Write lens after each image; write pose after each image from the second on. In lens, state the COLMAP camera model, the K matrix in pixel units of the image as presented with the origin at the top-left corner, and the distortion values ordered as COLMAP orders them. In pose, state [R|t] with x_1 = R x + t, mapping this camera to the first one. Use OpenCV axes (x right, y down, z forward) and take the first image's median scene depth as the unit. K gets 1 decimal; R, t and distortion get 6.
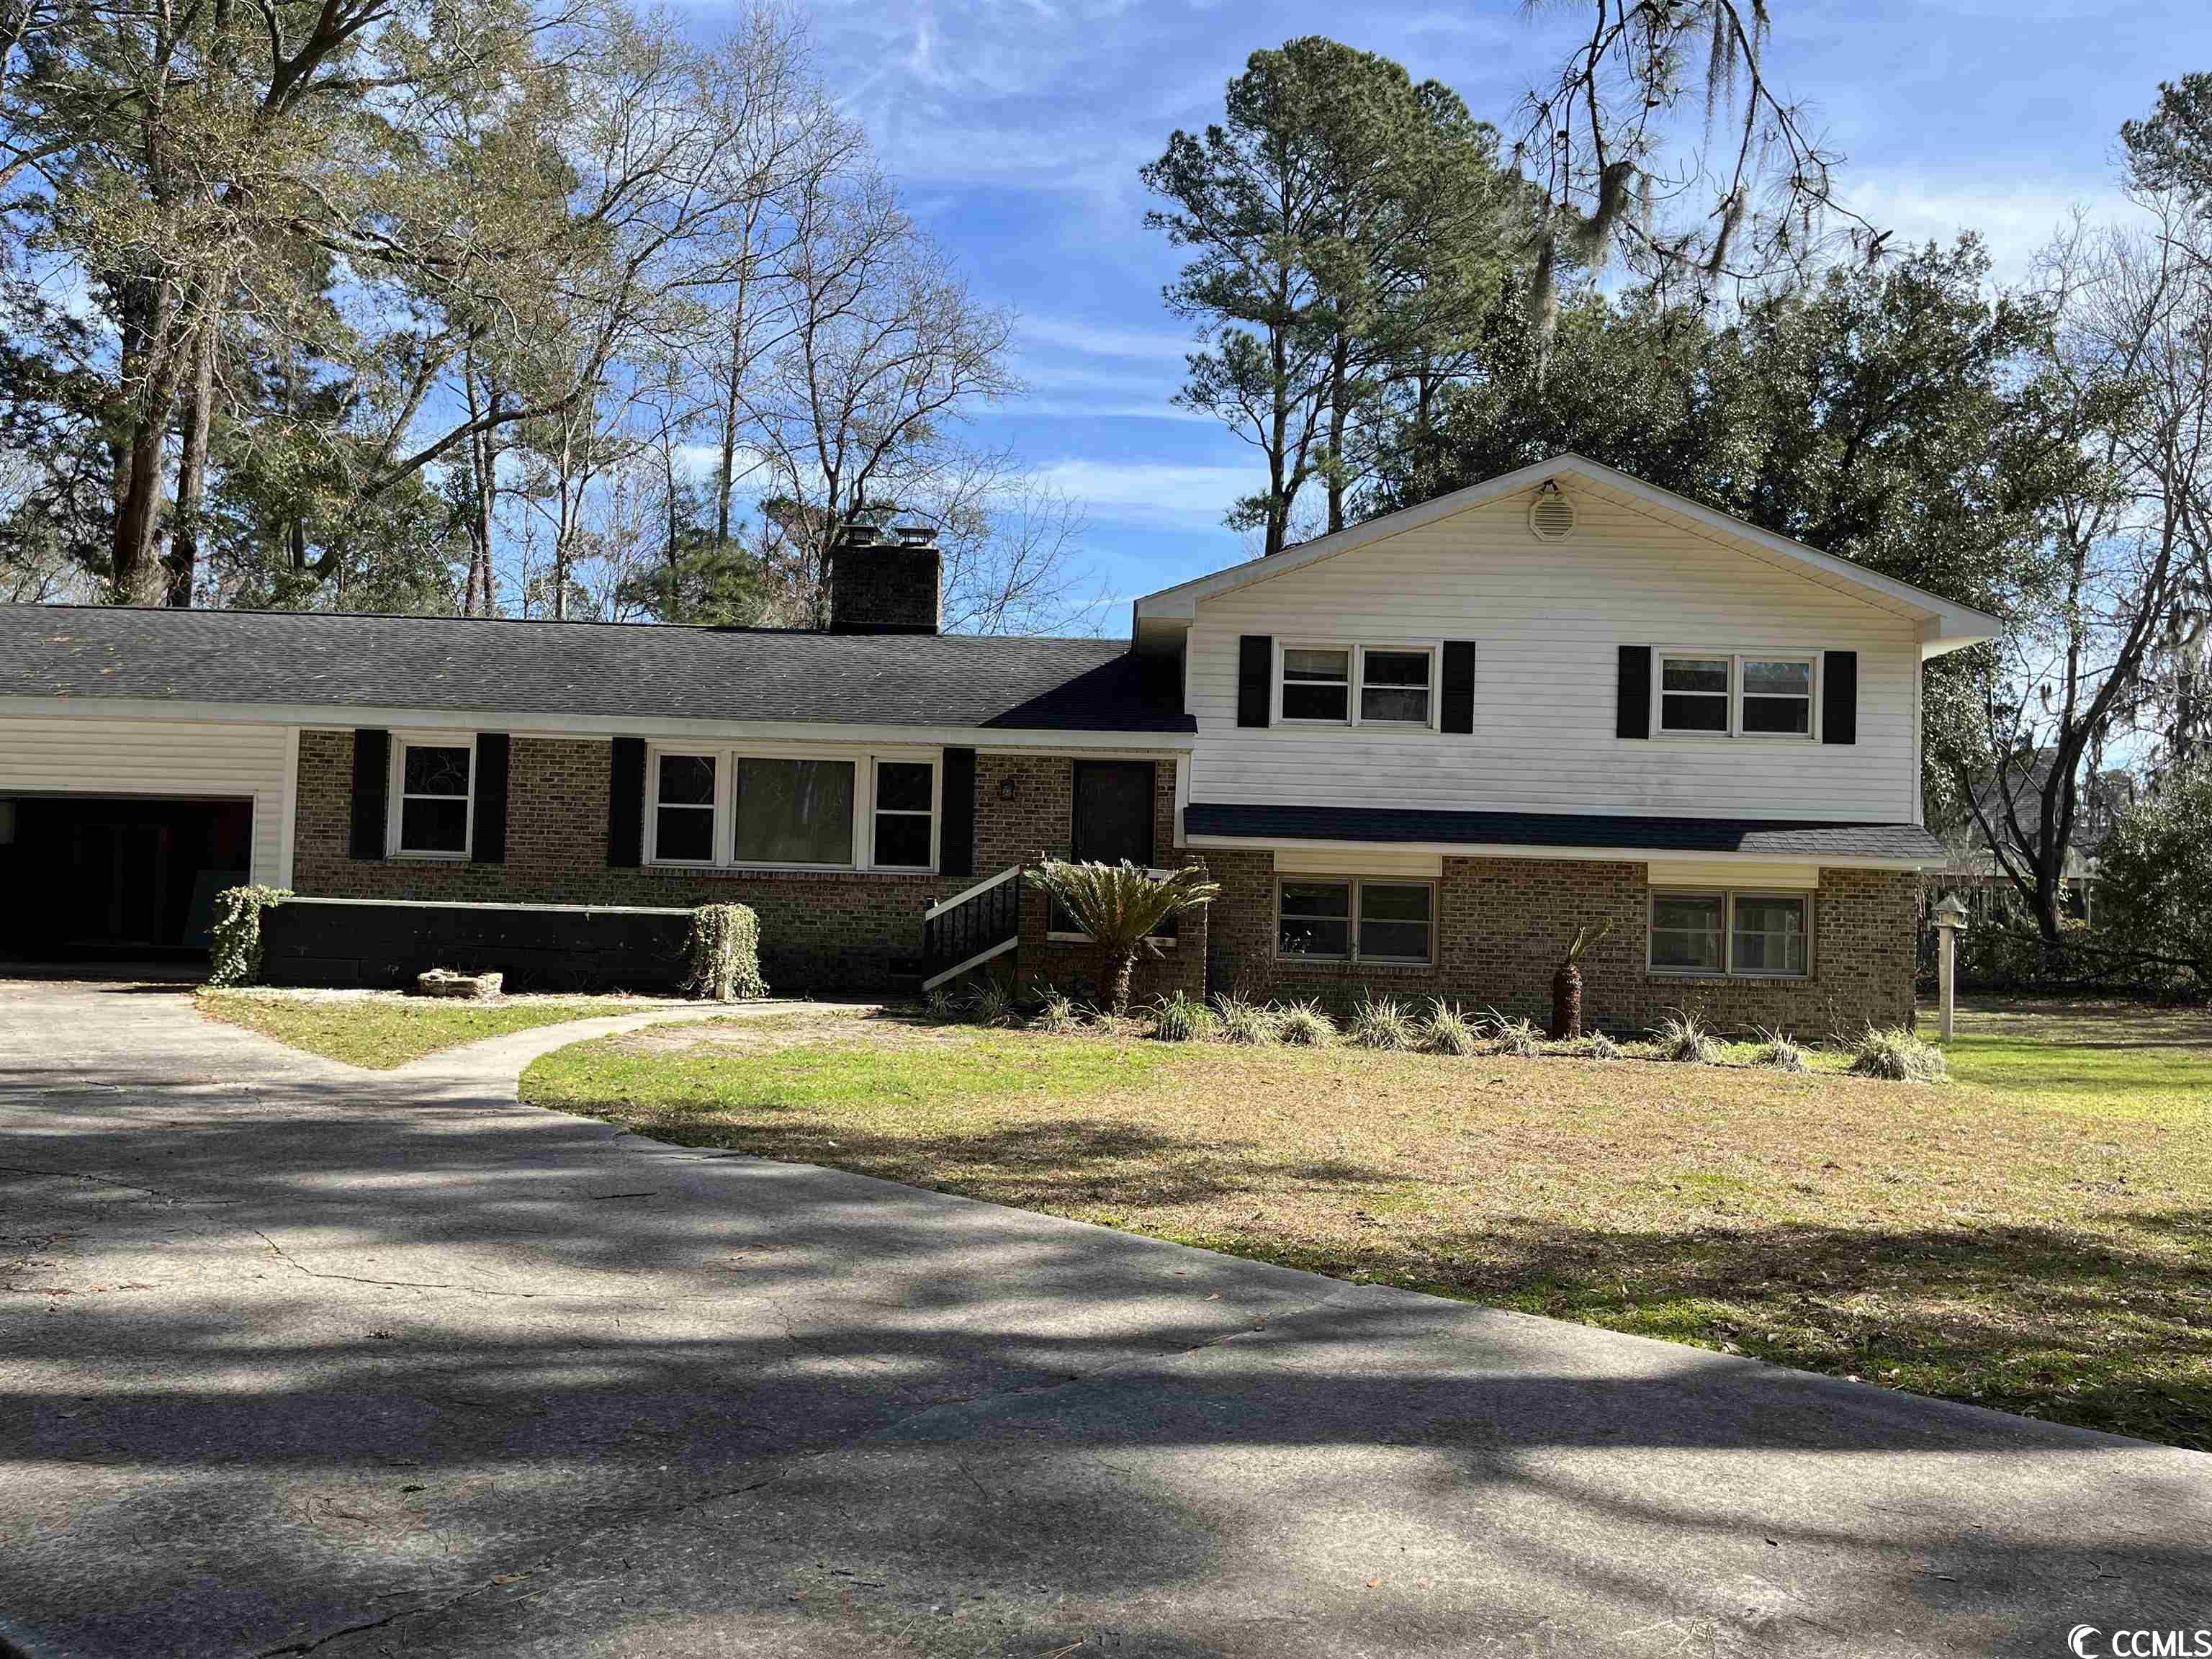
lens RADIAL K [[1700.7, 0, 1105.5], [0, 1700.7, 820.3], [0, 0, 1]] dist [0.066787, -0.081162]
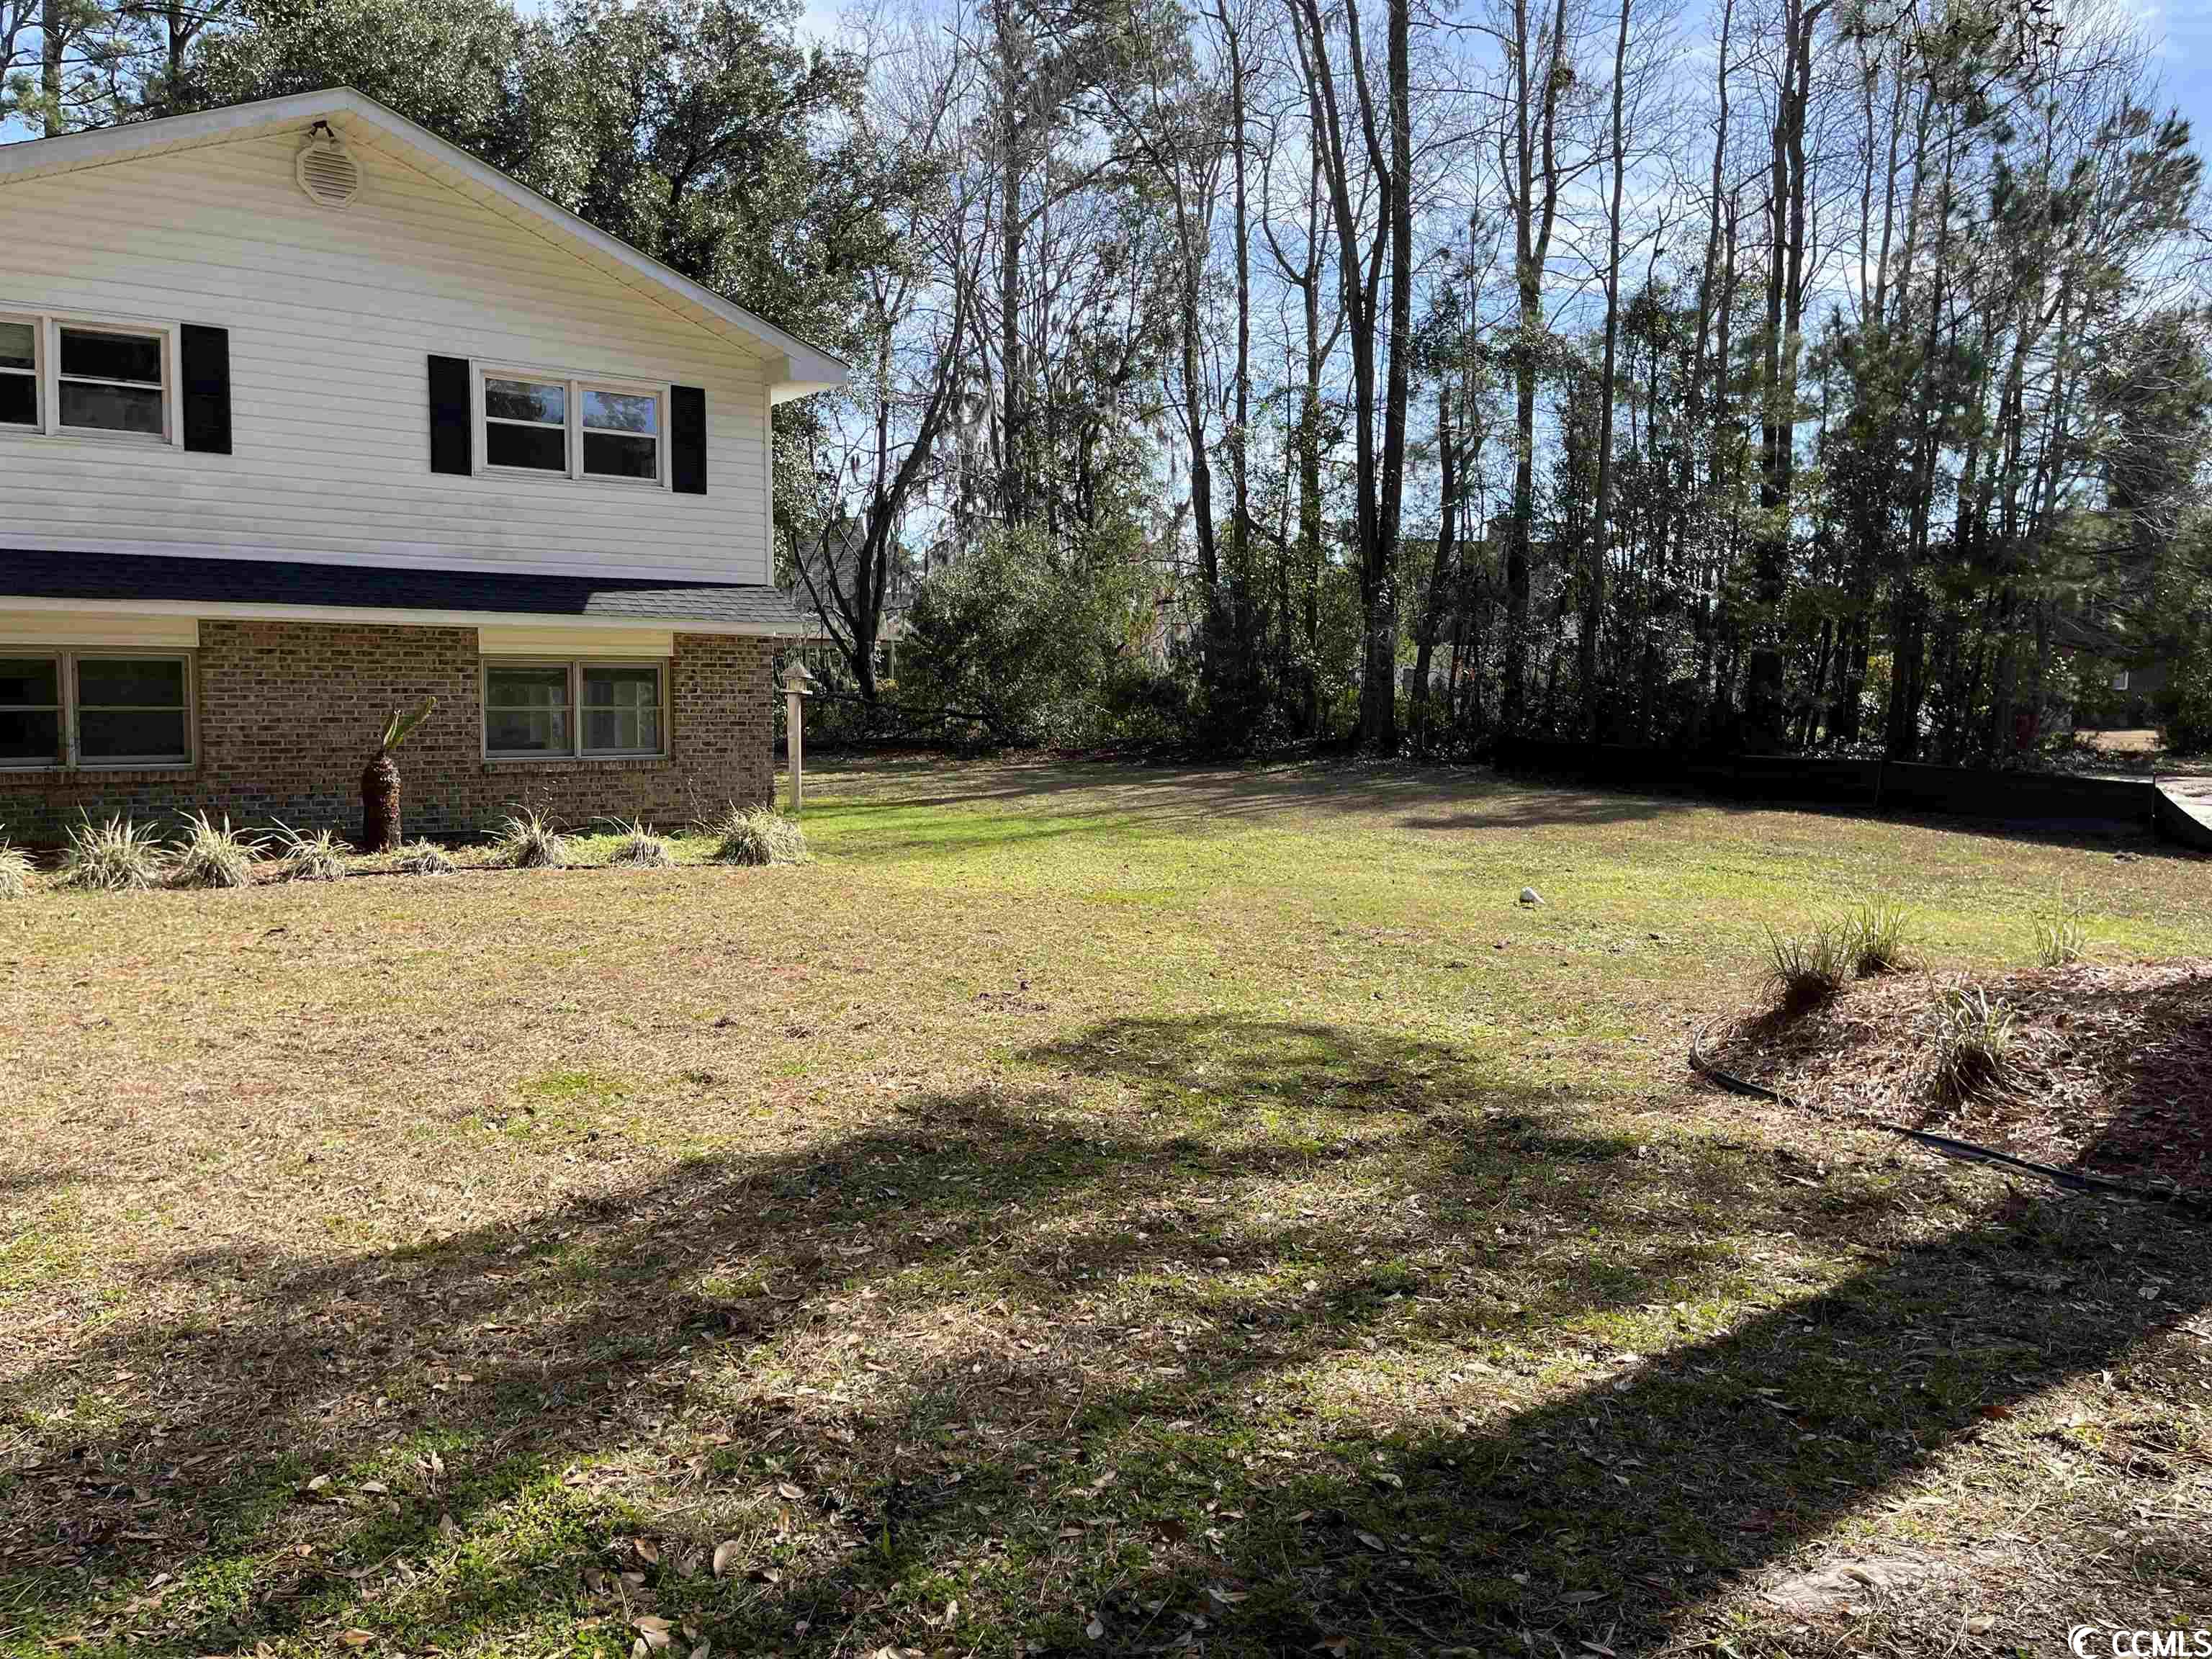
lens RADIAL K [[1700.7, 0, 1130.1], [0, 1700.7, 847.9], [0, 0, 1]] dist [0.066787, -0.081162]
pose [[0.787408, -0.081469, 0.611025, 0.046149], [-0.013517, 0.988708, 0.149245, 0.001697], [-0.616284, -0.125776, 0.777415, 0.136461]]
